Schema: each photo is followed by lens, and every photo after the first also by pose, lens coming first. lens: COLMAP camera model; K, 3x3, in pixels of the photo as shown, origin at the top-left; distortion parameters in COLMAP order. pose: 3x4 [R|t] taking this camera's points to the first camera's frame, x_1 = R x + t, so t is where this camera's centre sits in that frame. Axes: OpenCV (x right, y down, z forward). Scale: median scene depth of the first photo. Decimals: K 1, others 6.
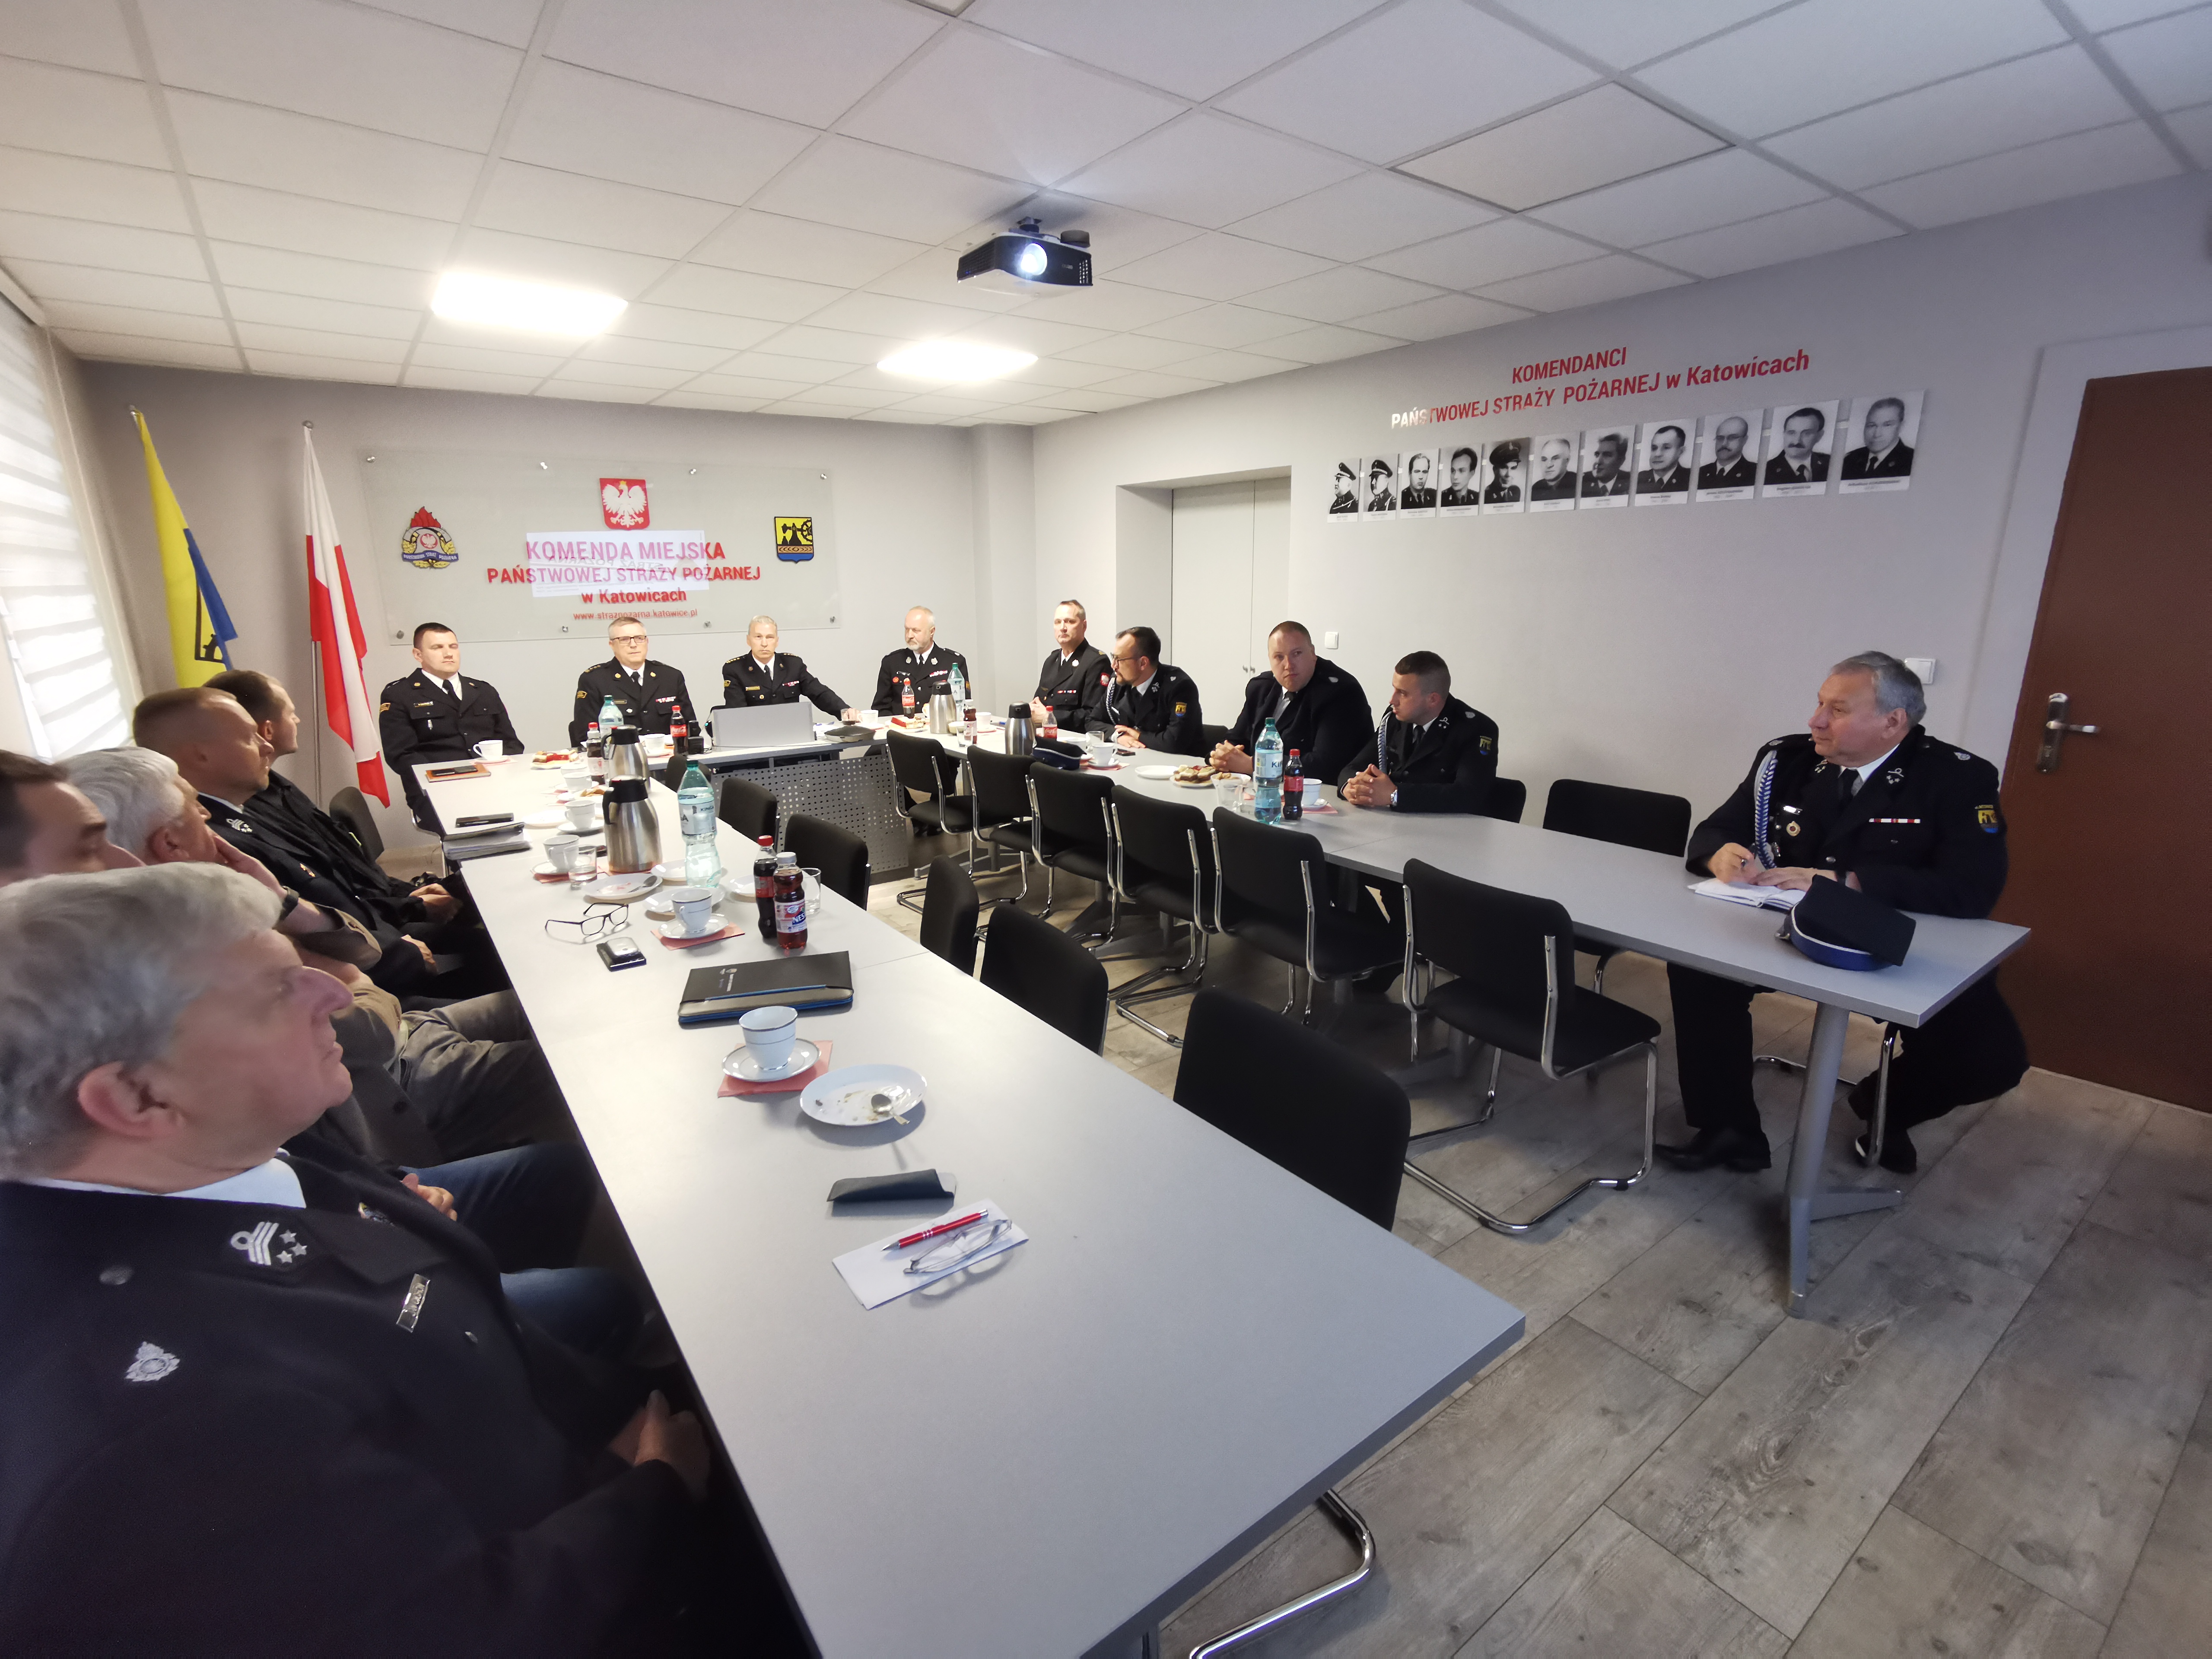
lens RADIAL K [[993.5, 0, 1097.6], [0, 993.5, 823.1], [0, 0, 1]] dist [-0.045028, 0.028892]
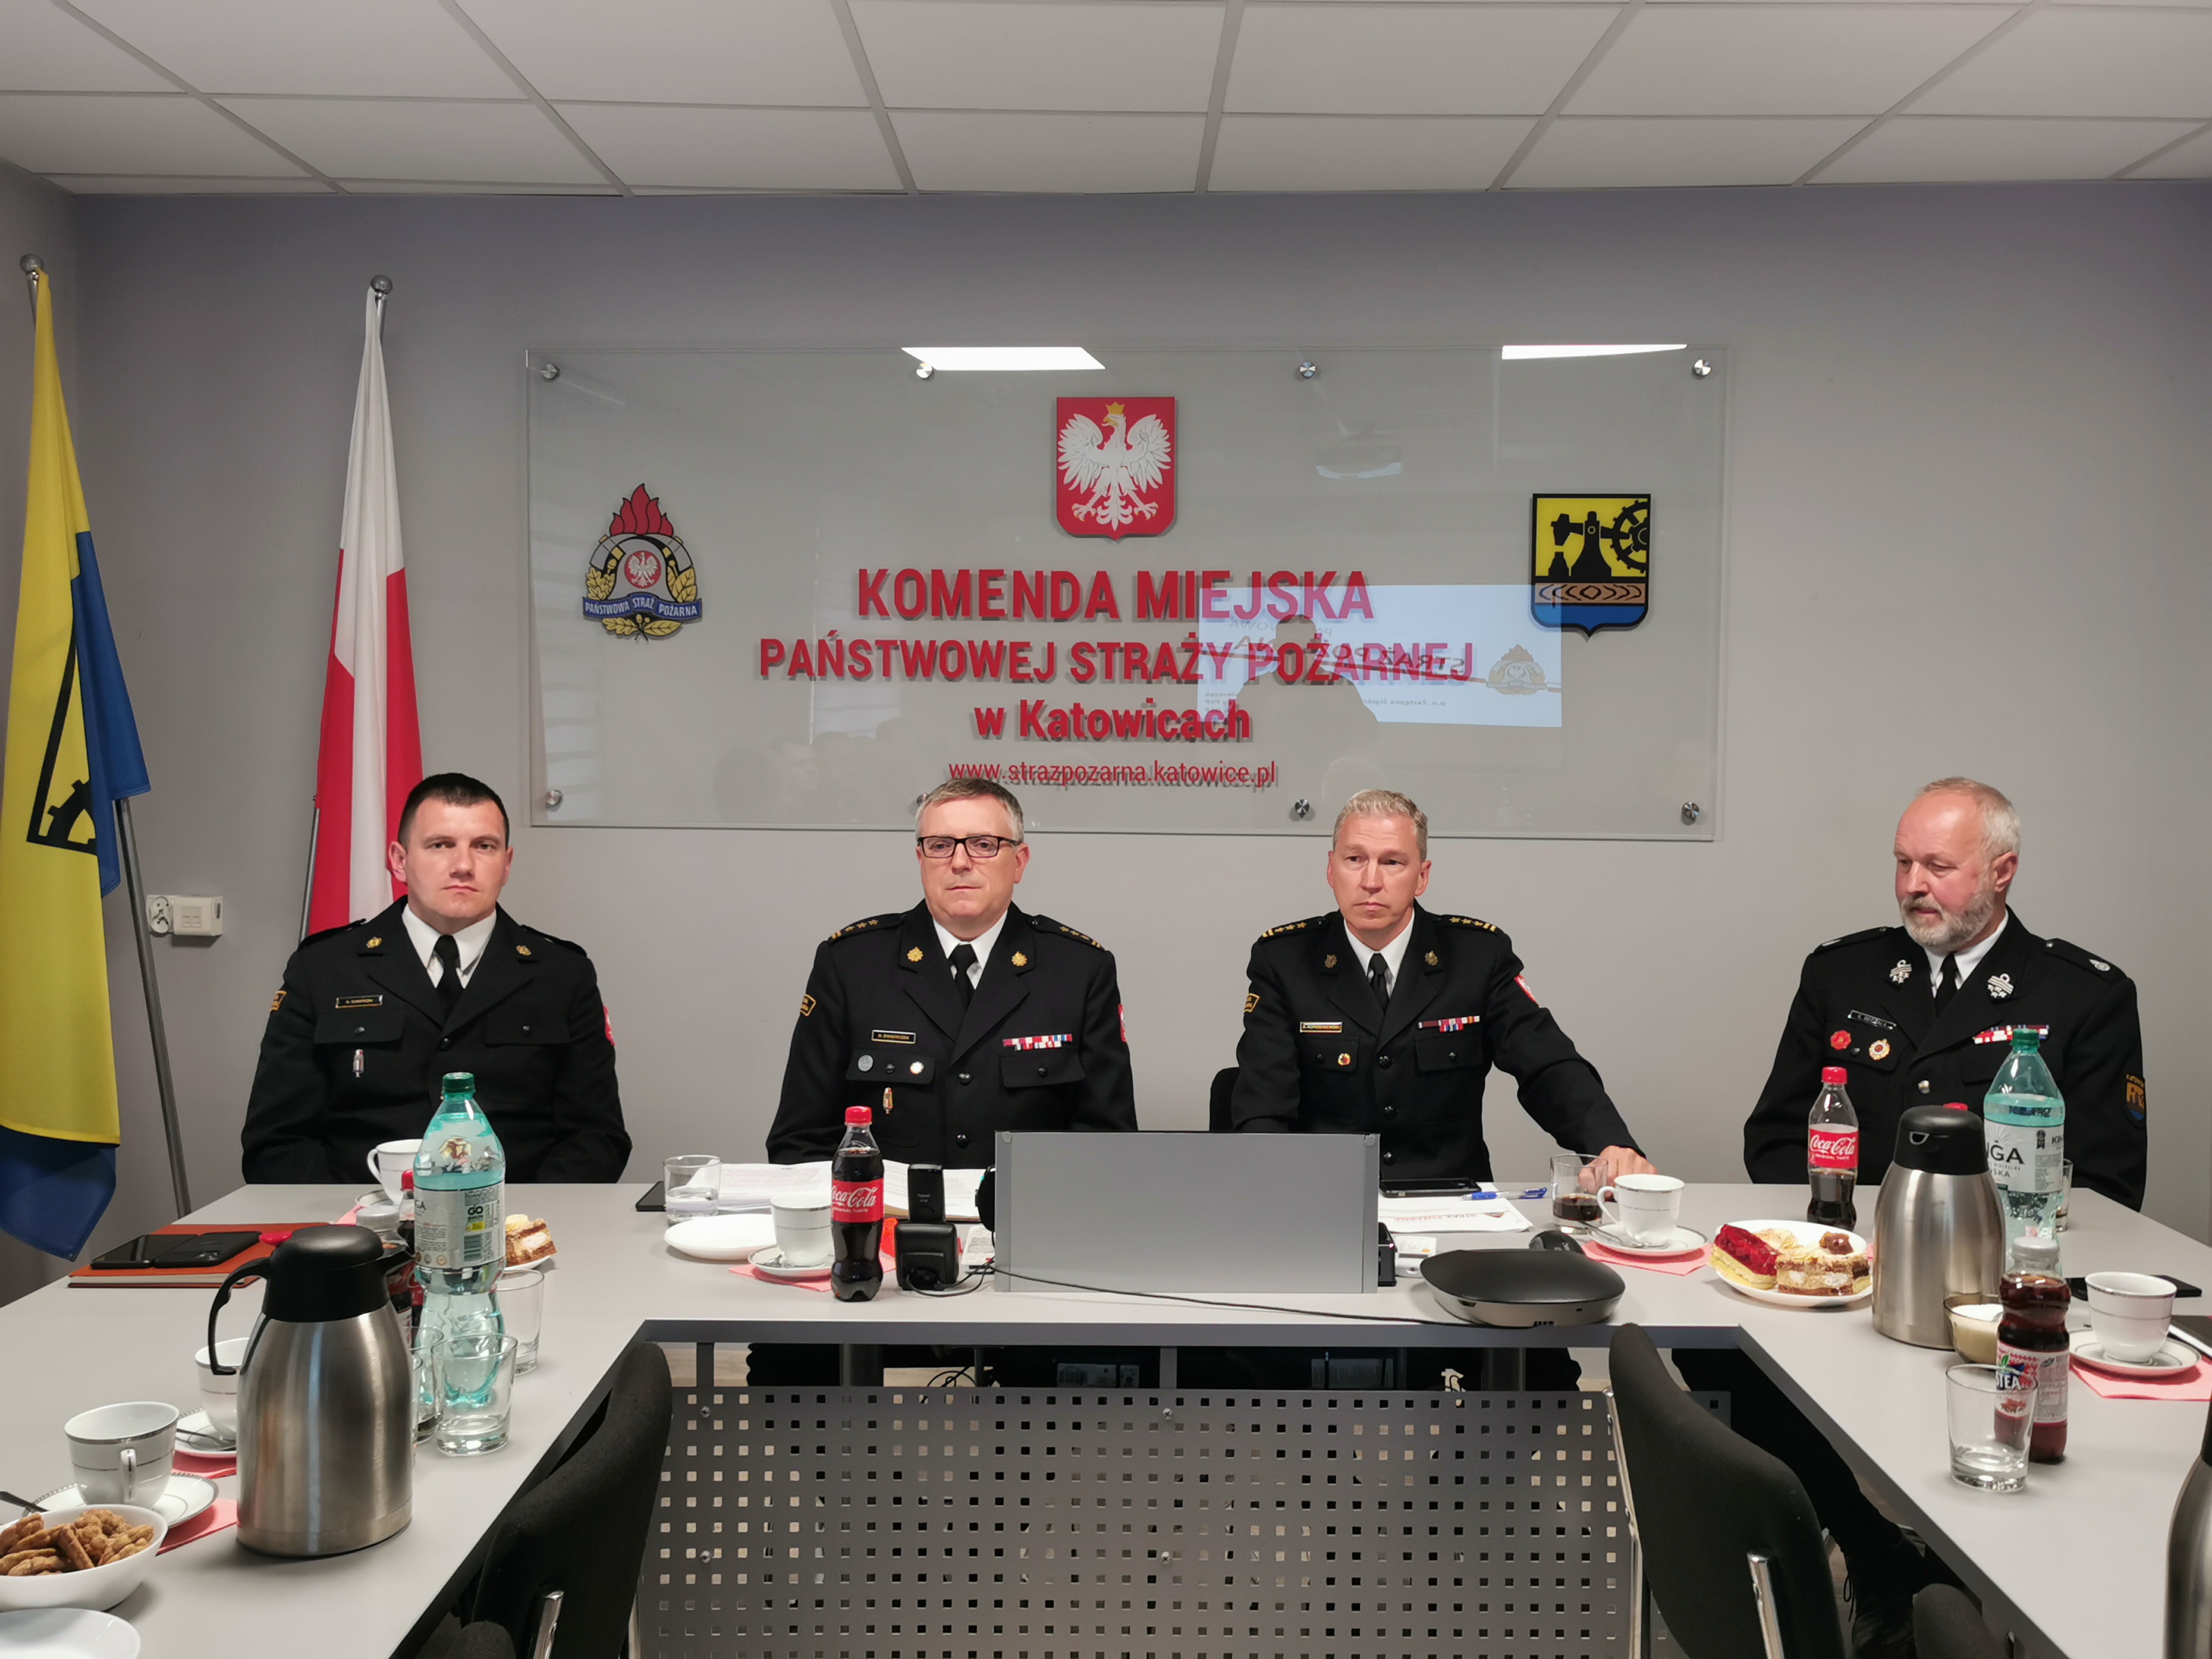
lens RADIAL K [[2138.6, 0, 1138.7], [0, 2138.6, 823.5], [0, 0, 1]] dist [0.059438, -0.000452]
pose [[0.814594, 0.042259, -0.578491, -0.022345], [-0.154191, 0.977234, -0.145734, -0.089096], [0.559162, 0.207913, 0.802565, 0.415818]]
